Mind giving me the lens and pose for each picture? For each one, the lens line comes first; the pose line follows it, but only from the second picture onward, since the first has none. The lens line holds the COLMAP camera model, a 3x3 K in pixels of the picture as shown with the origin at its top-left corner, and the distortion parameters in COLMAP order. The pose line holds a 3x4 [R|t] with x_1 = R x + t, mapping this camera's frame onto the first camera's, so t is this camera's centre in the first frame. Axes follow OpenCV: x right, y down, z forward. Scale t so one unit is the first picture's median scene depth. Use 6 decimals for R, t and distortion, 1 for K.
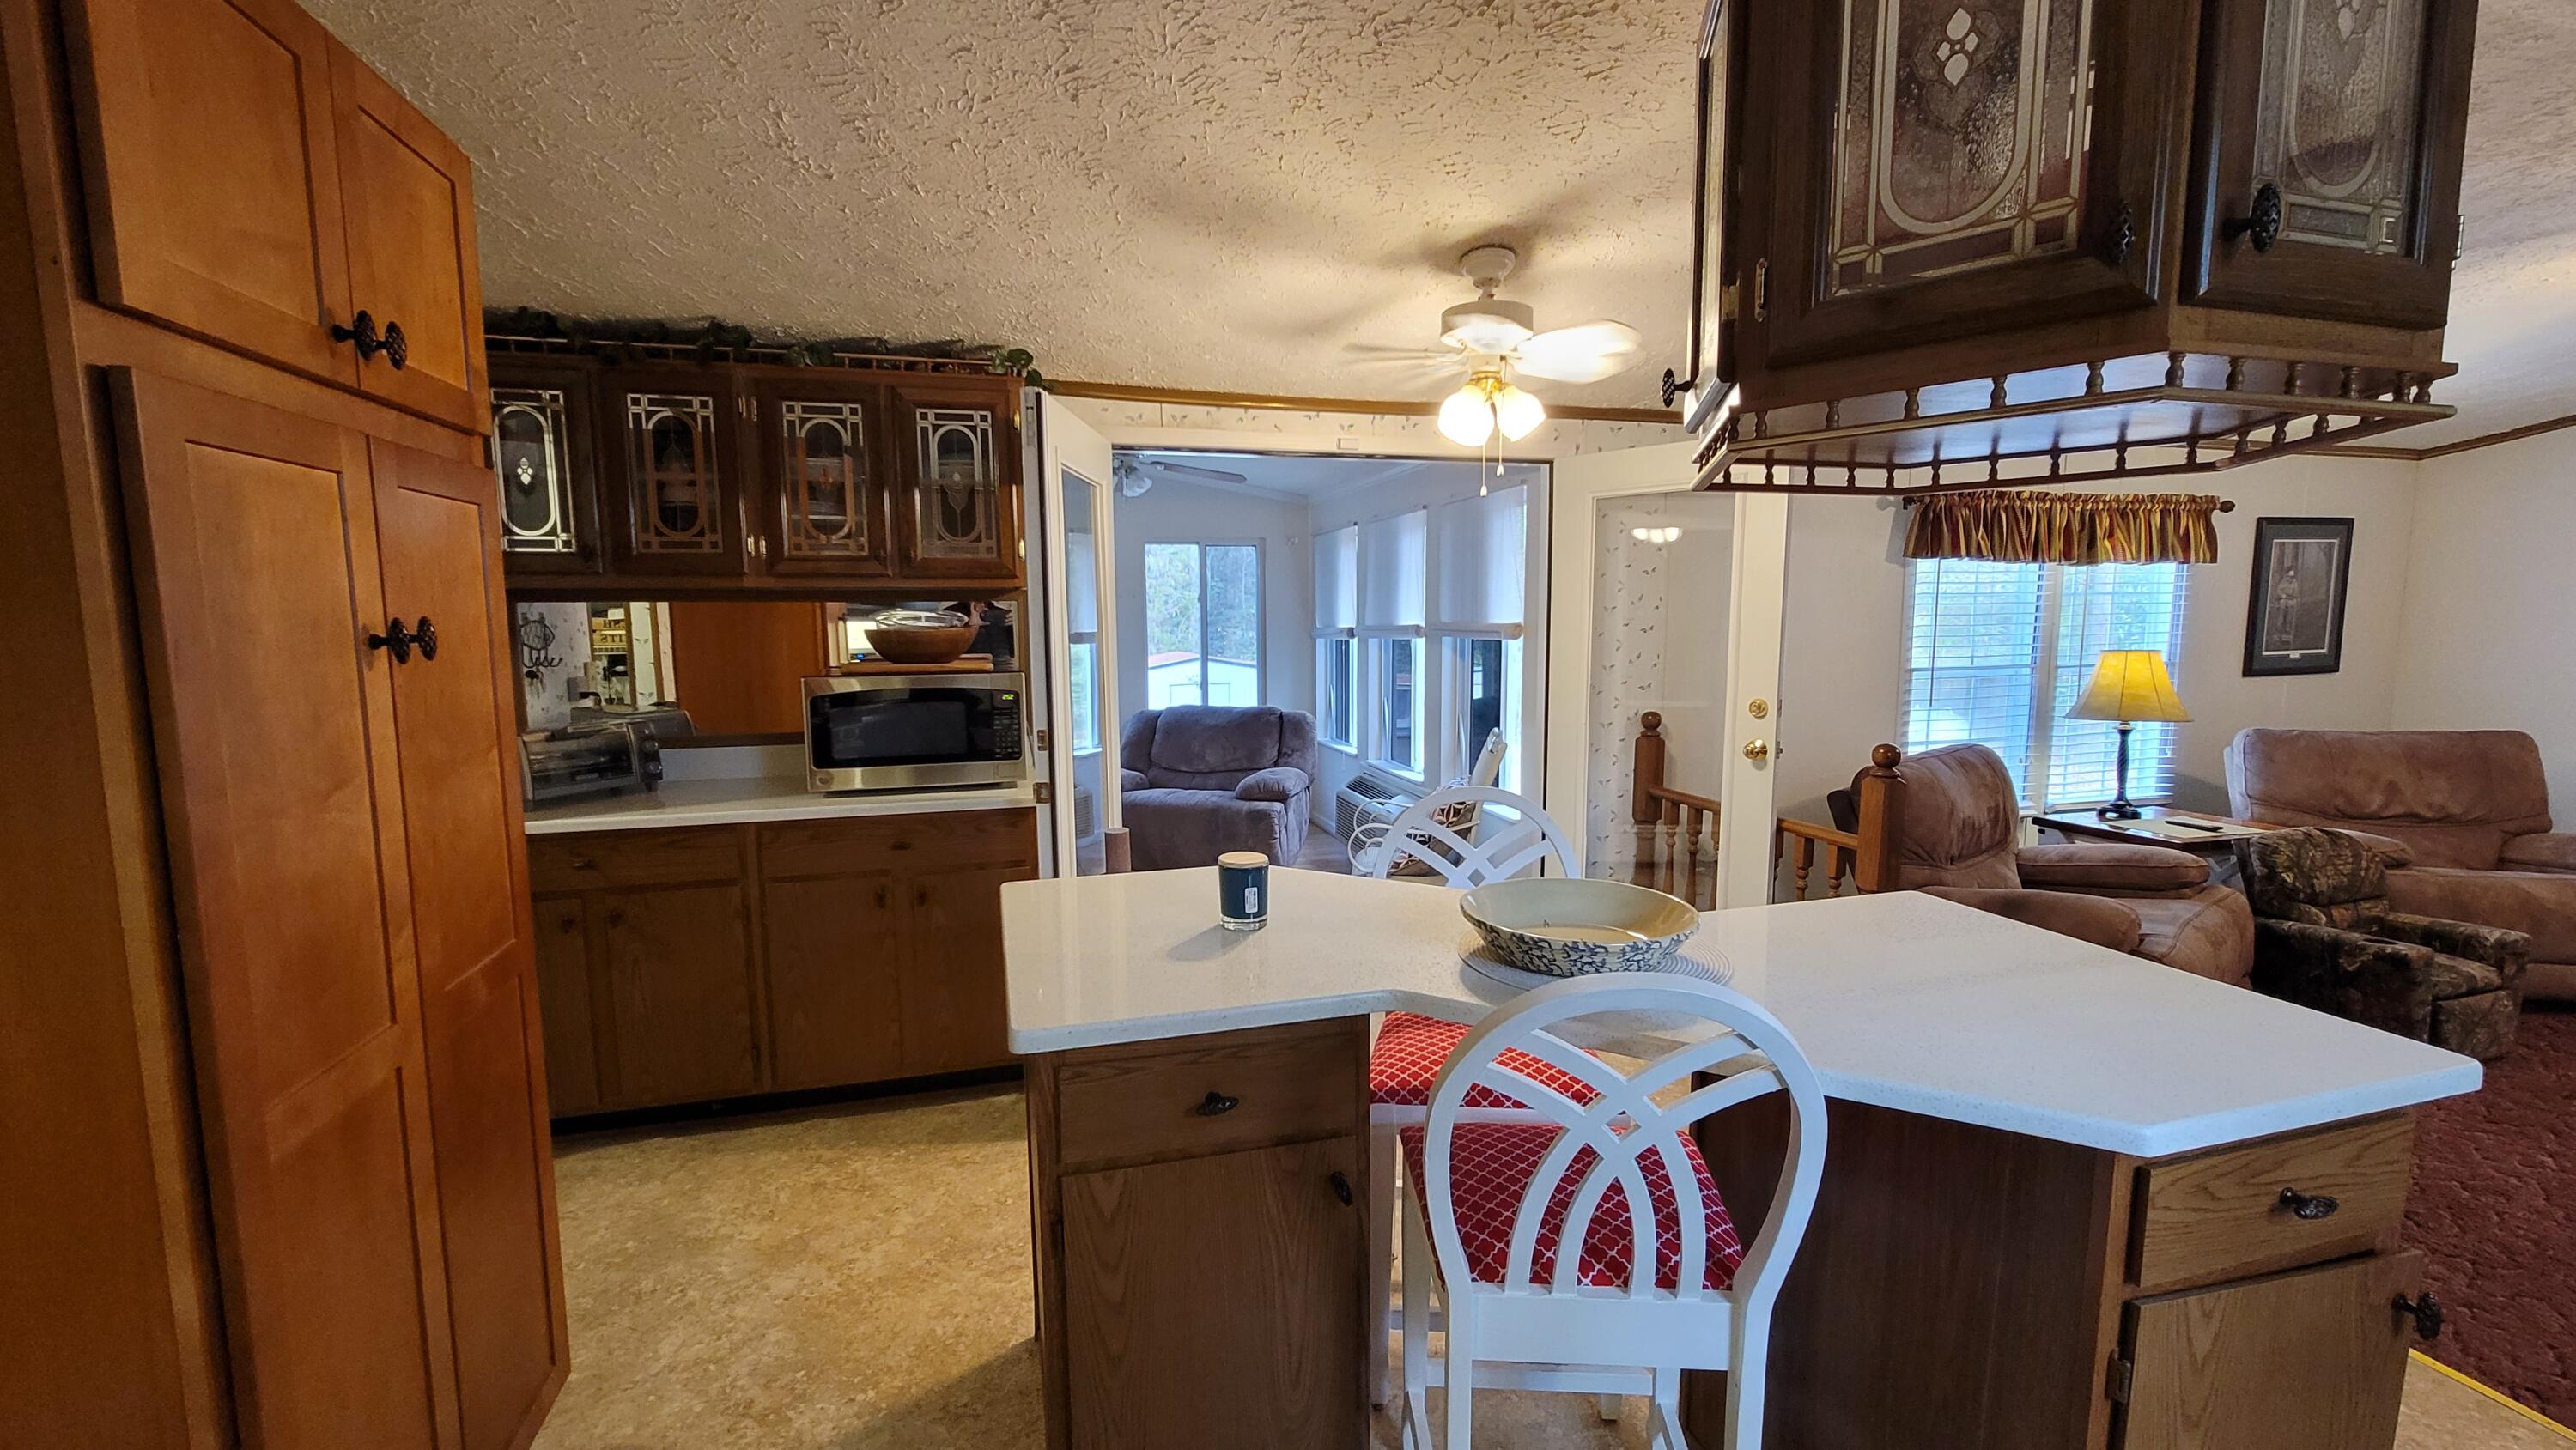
lens RADIAL K [[1050.7, 0, 1292.4], [0, 1050.7, 733.1], [0, 0, 1]] dist [0.000416, 0.000025]
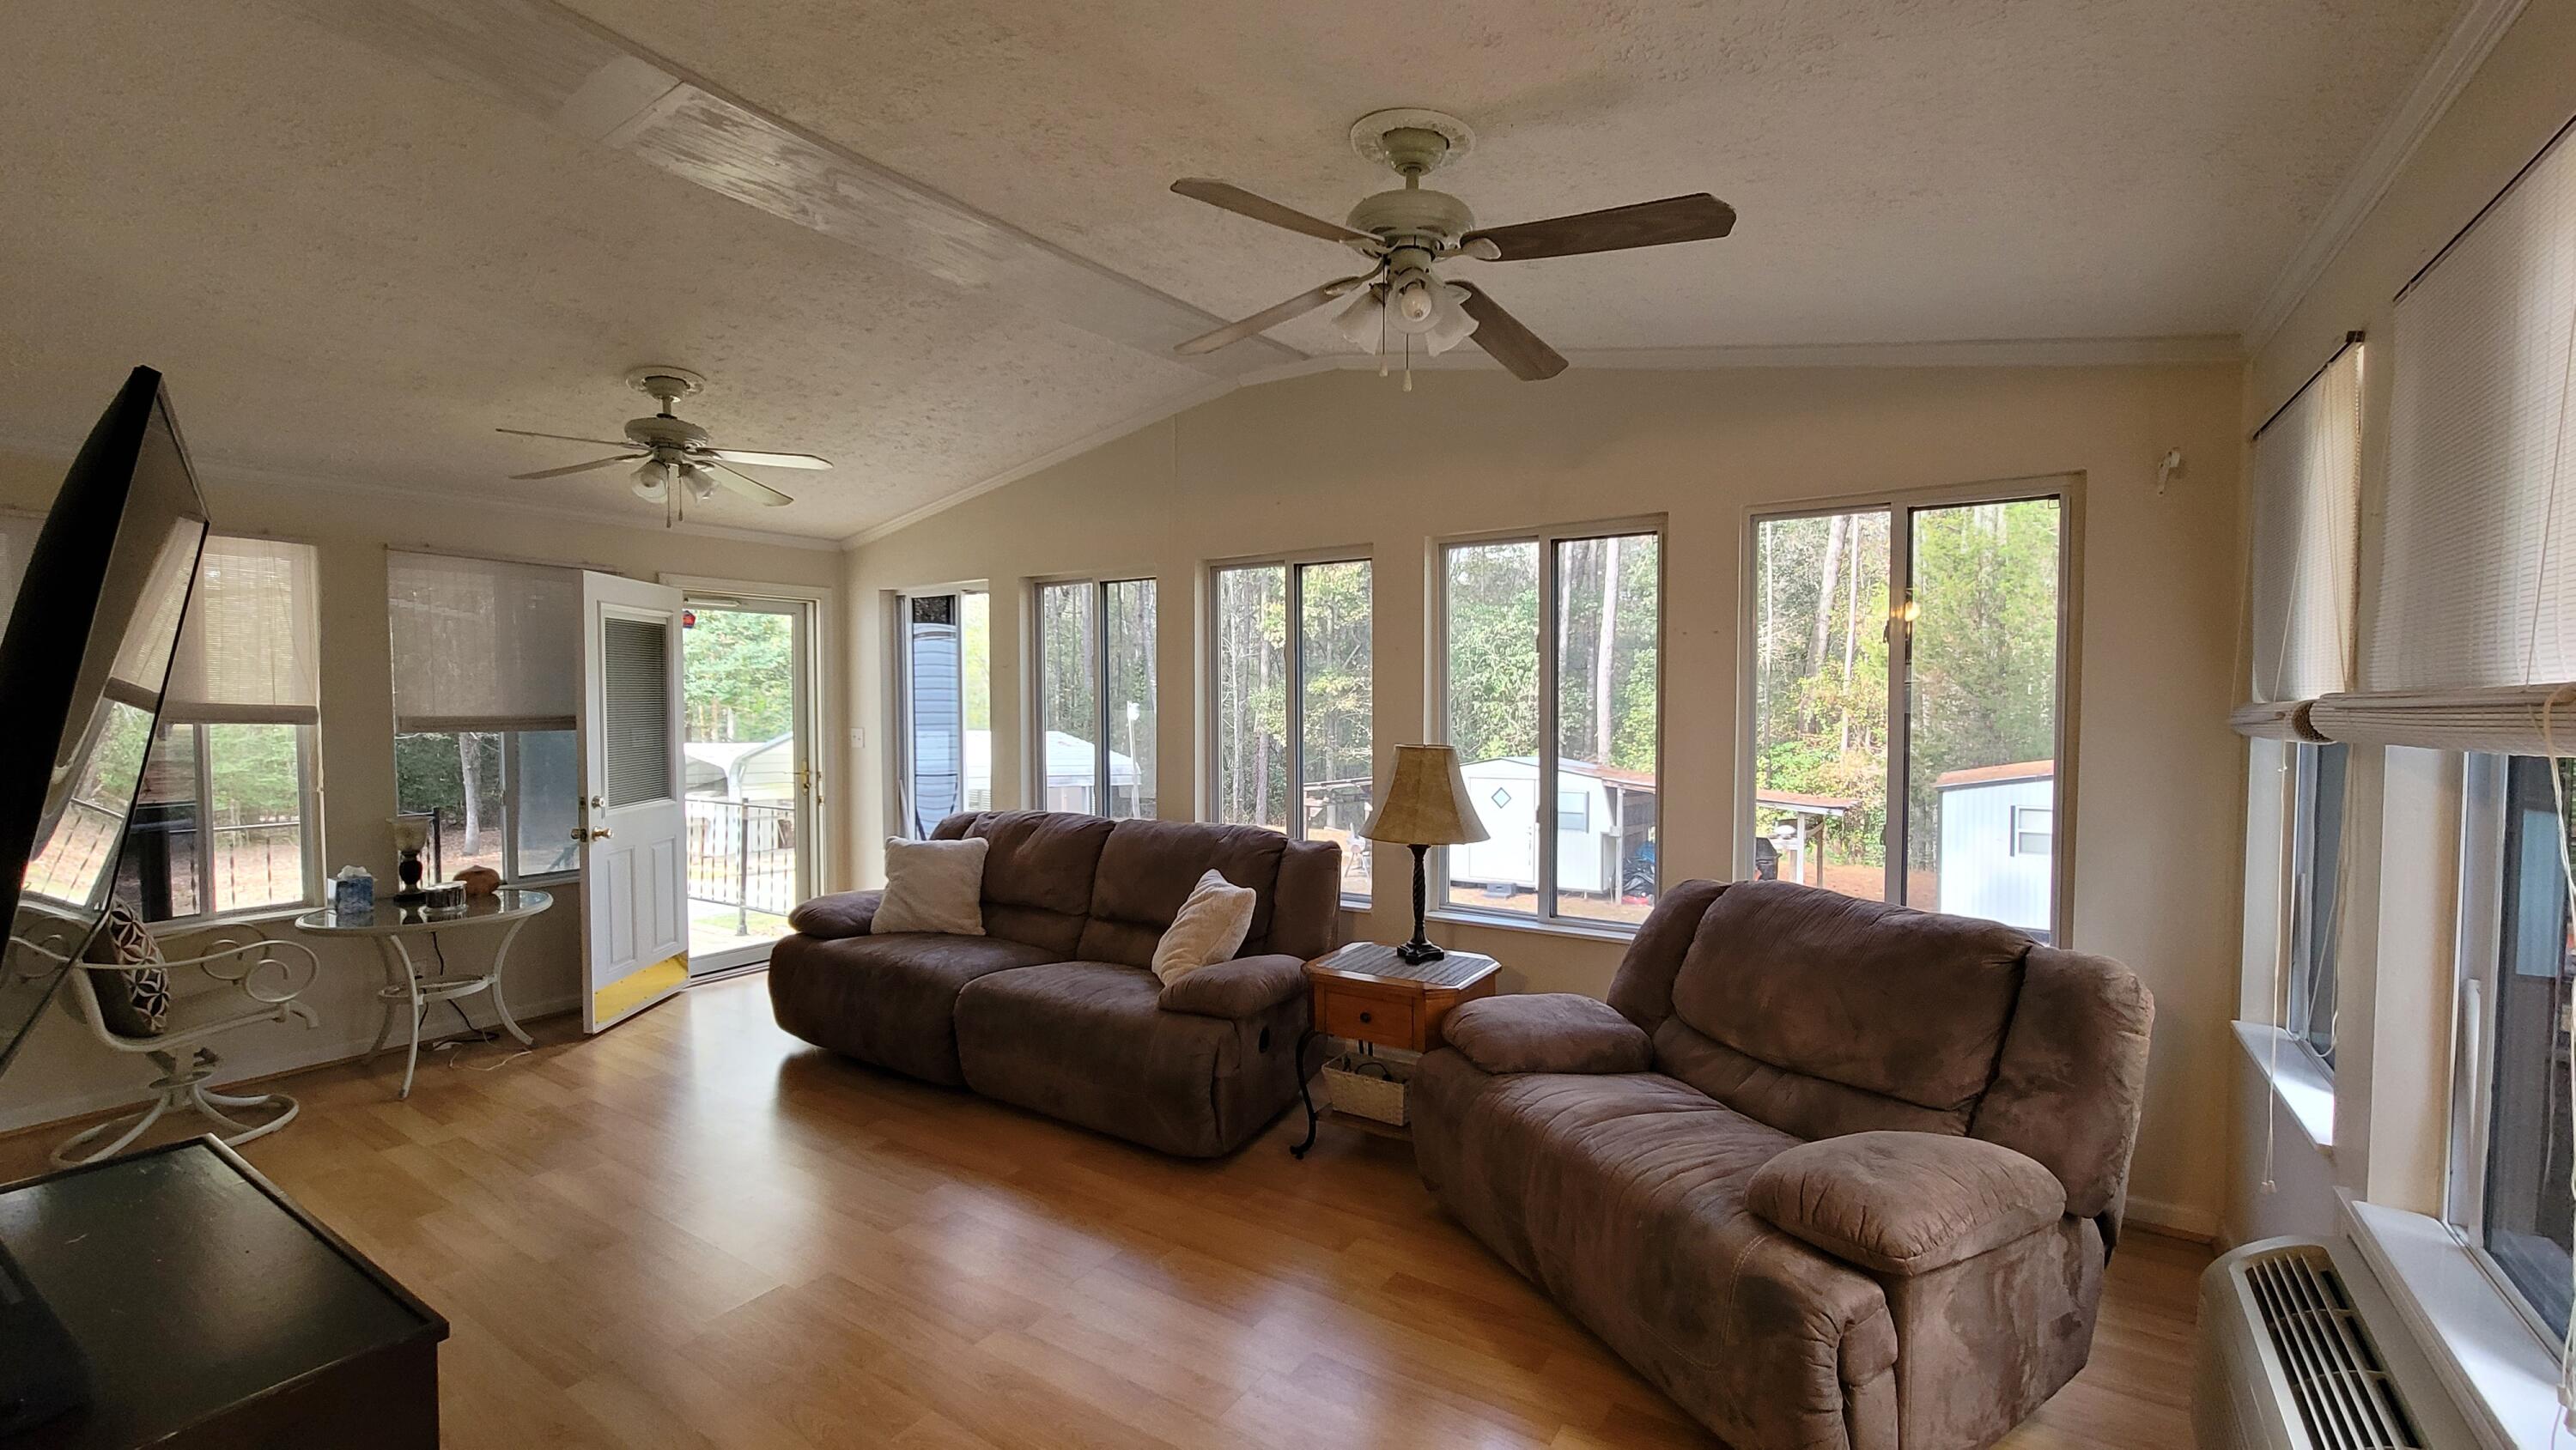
lens RADIAL K [[1050.7, 0, 1279.5], [0, 1050.7, 730.3], [0, 0, 1]] dist [0.000416, 0.000025]
pose [[0.648923, 0.032494, -0.760160, 0.073660], [-0.089195, 0.995448, -0.033592, -0.046874], [0.755608, 0.089601, 0.648867, 0.486380]]
